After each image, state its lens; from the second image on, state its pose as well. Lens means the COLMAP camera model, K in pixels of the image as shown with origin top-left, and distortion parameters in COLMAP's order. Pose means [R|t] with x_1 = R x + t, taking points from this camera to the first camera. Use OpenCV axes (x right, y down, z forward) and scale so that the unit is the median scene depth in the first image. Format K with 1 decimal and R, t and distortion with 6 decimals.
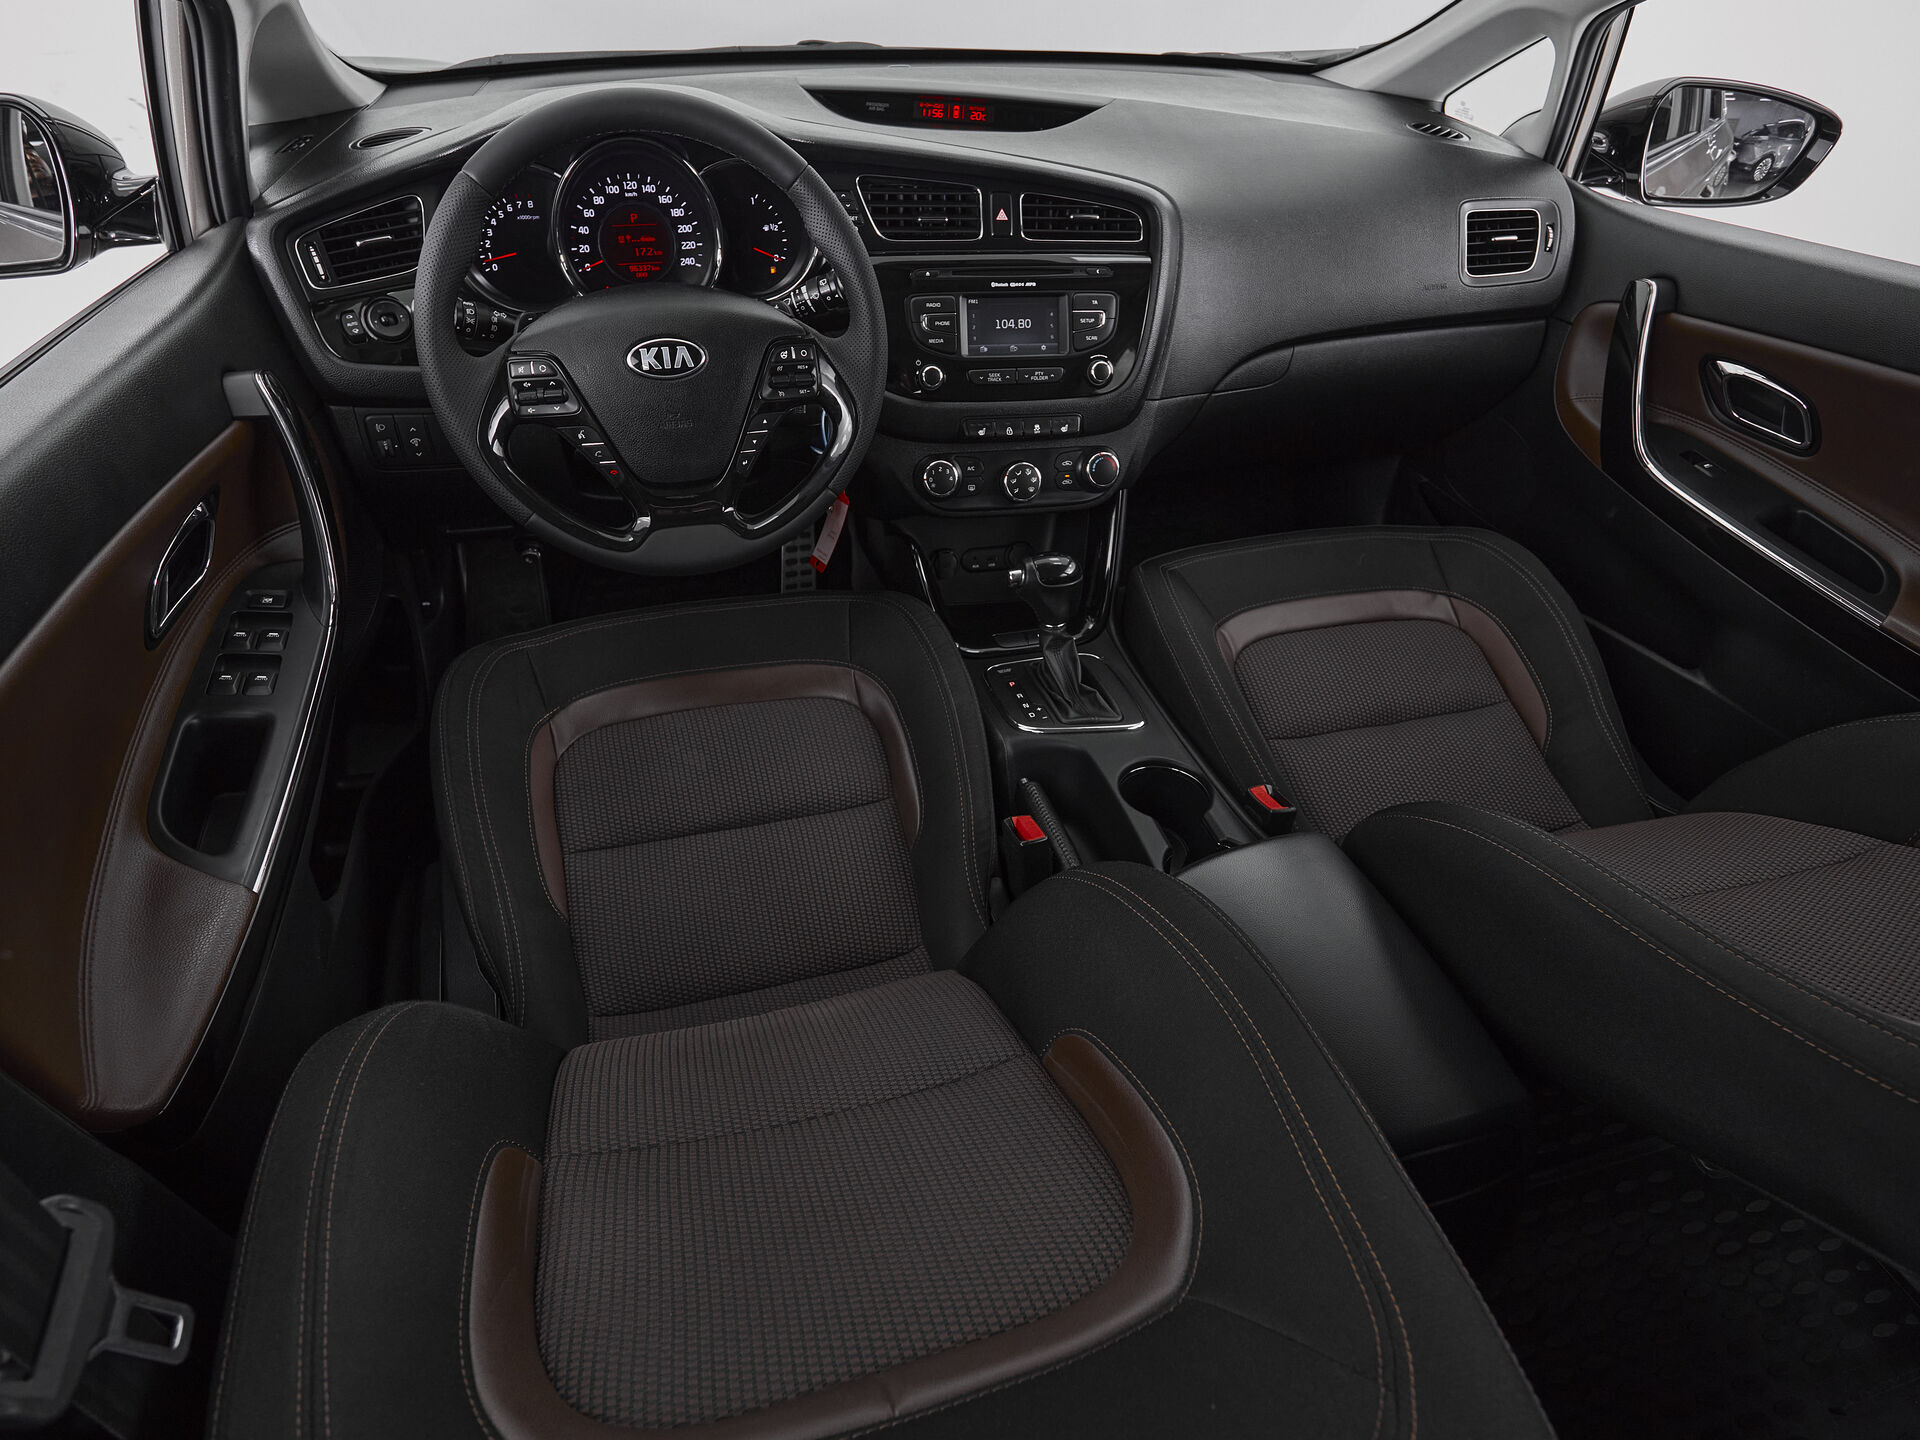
lens RADIAL K [[1075.1, 0, 921.4], [0, 1075.1, 729.7], [0, 0, 1]] dist [-0.001221, 0.001487]
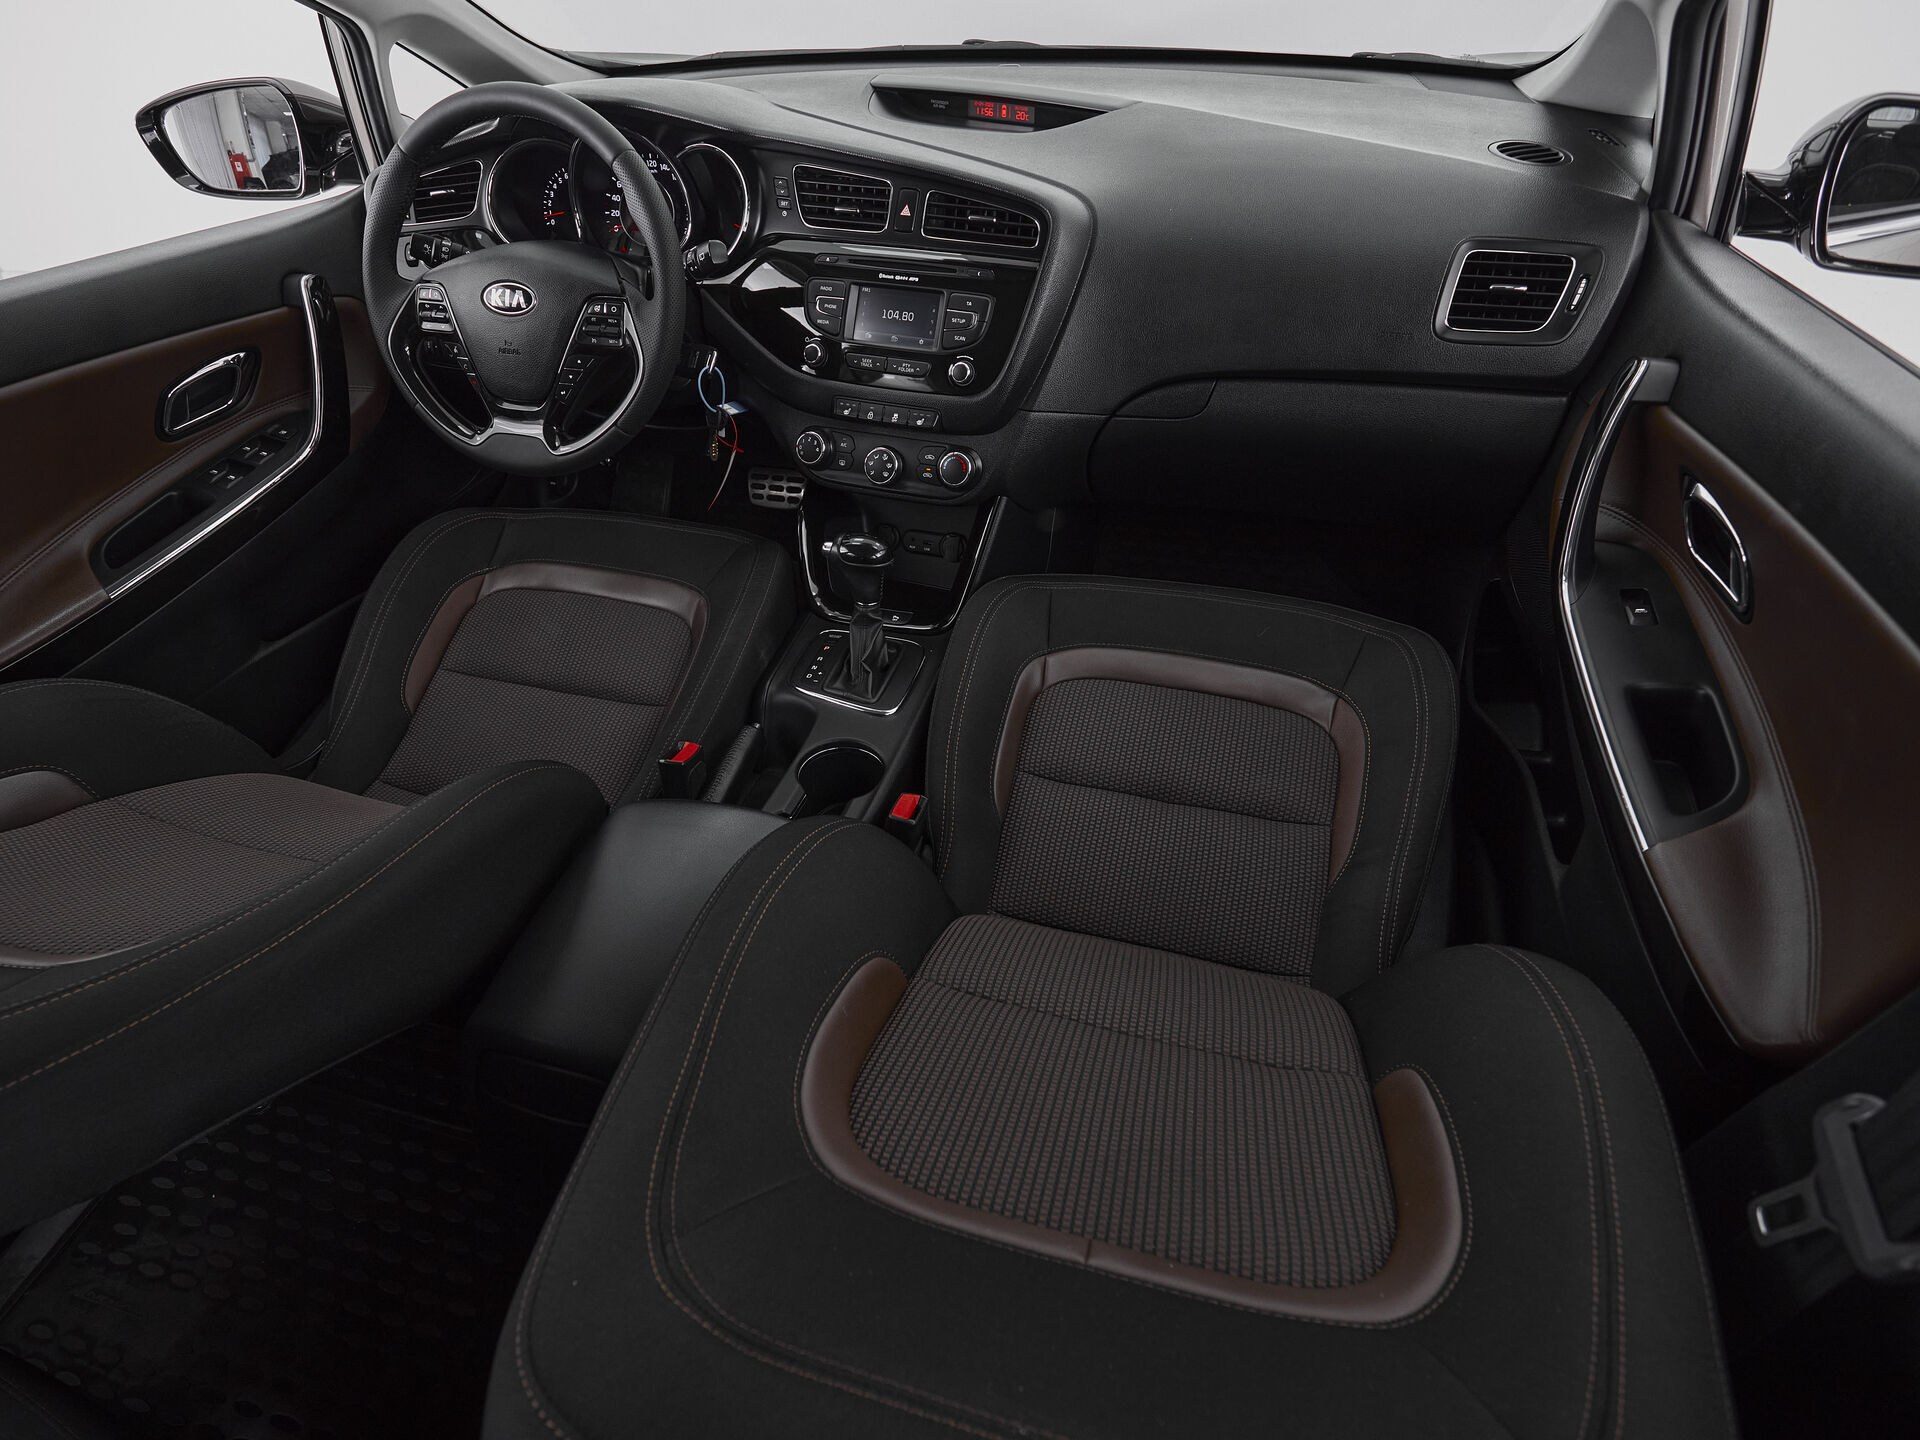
lens RADIAL K [[1013.6, 0, 894.1], [0, 1013.6, 746.8], [0, 0, 1]] dist [-0.001593, 0.002941]
pose [[0.843538, 0.306388, -0.441101, 0.648716], [-0.289353, 0.951184, 0.107348, -0.079223], [0.452458, 0.037082, 0.891014, 0.124545]]
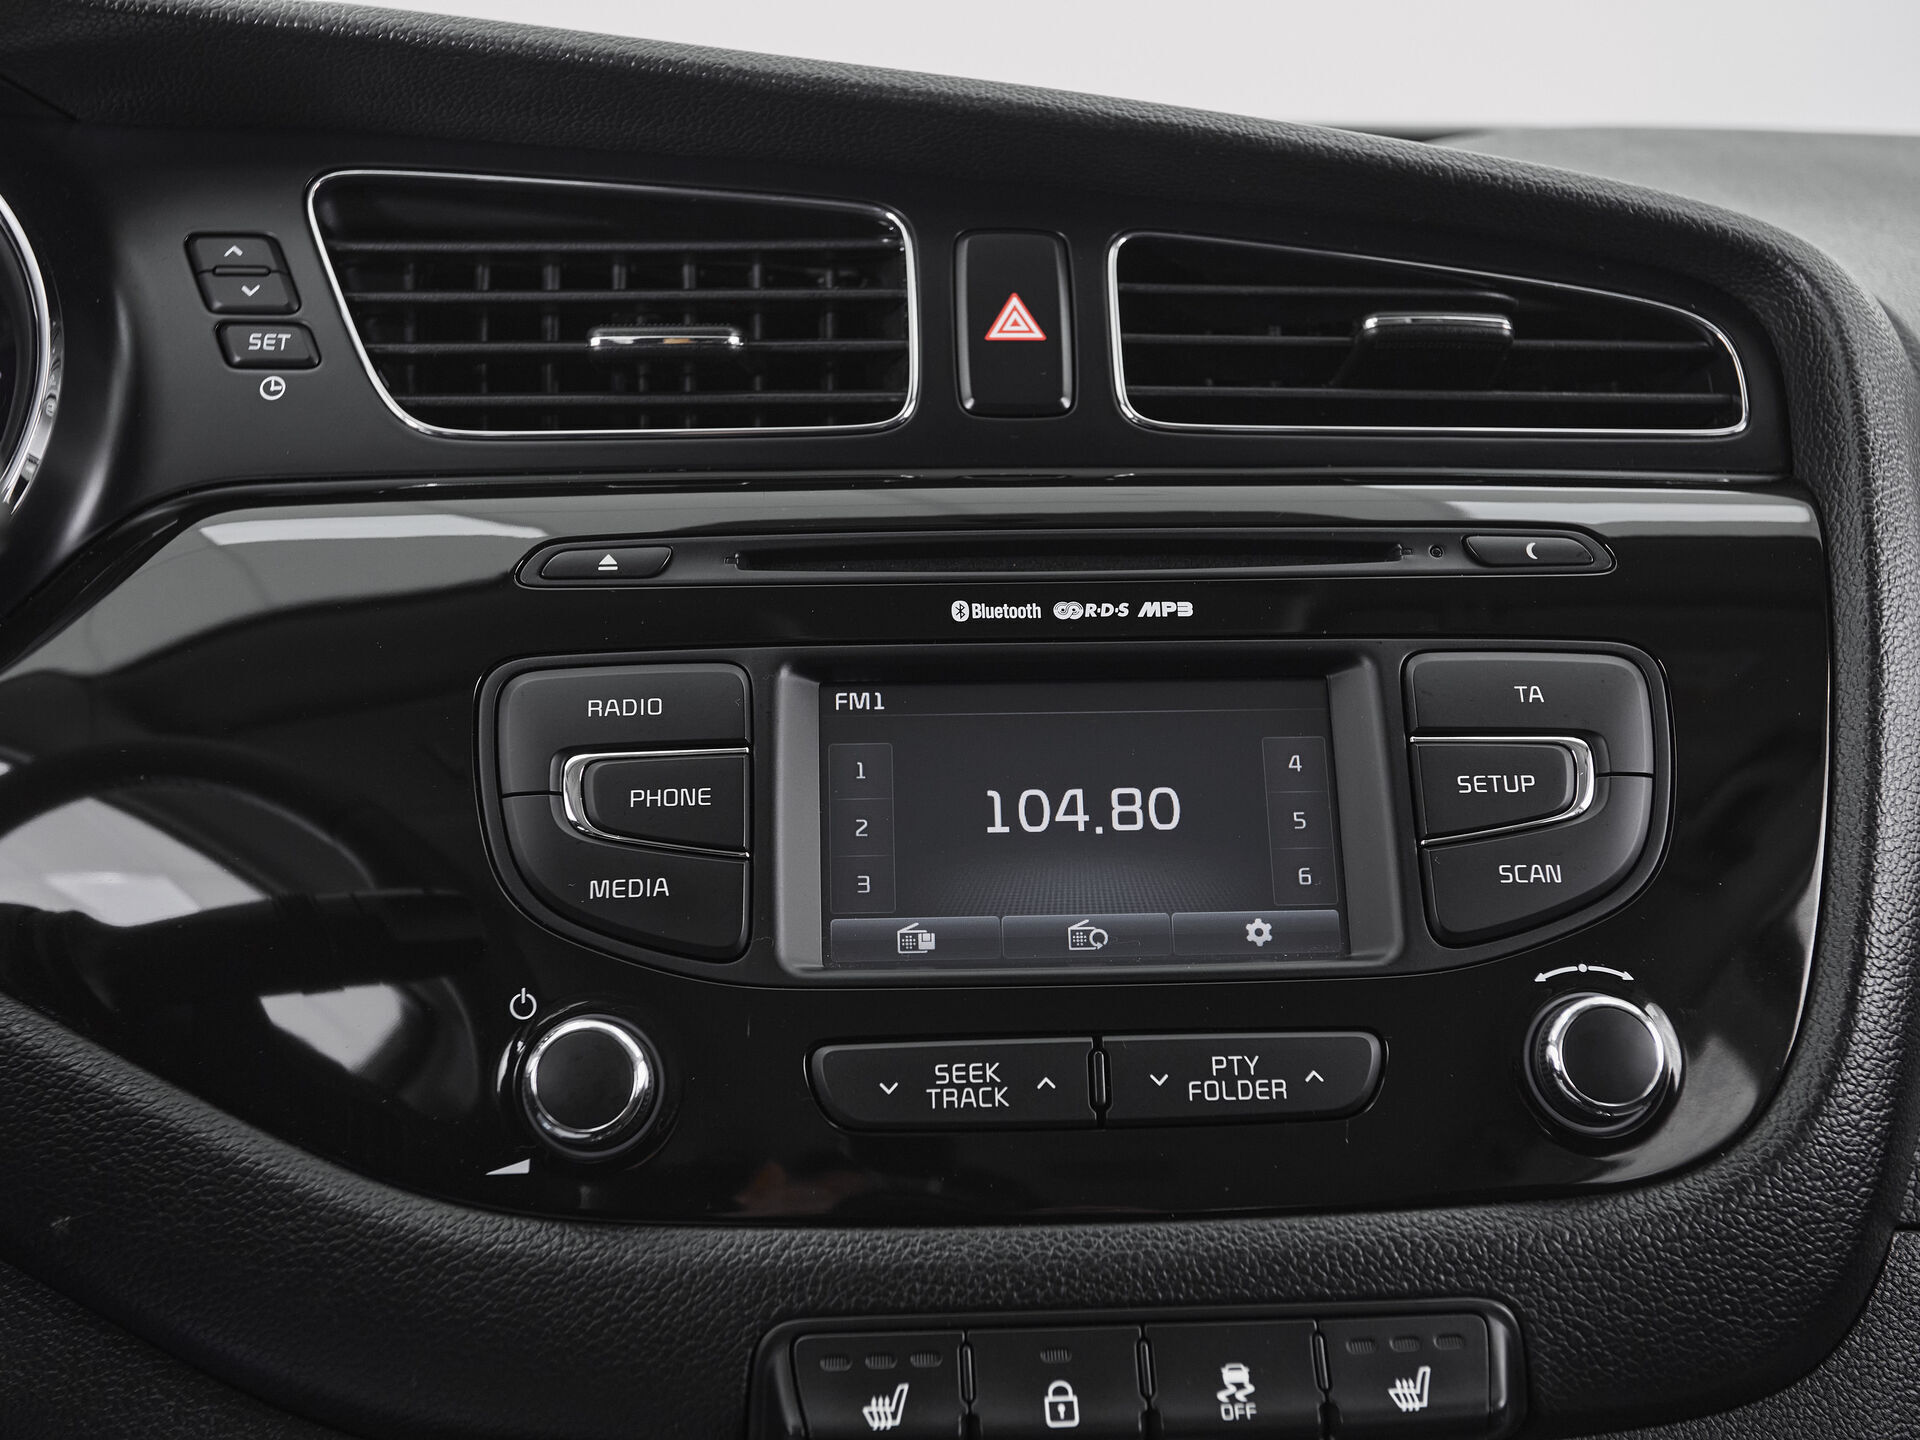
lens RADIAL K [[2353.2, 0, 966.7], [0, 2353.2, 706.3], [0, 0, 1]] dist [0.027090, 0.000000]
pose [[0.993523, -0.026072, -0.110602, 0.109931], [-0.035458, 0.853593, -0.519732, -0.183477], [0.107960, 0.520288, 0.847140, 0.647132]]
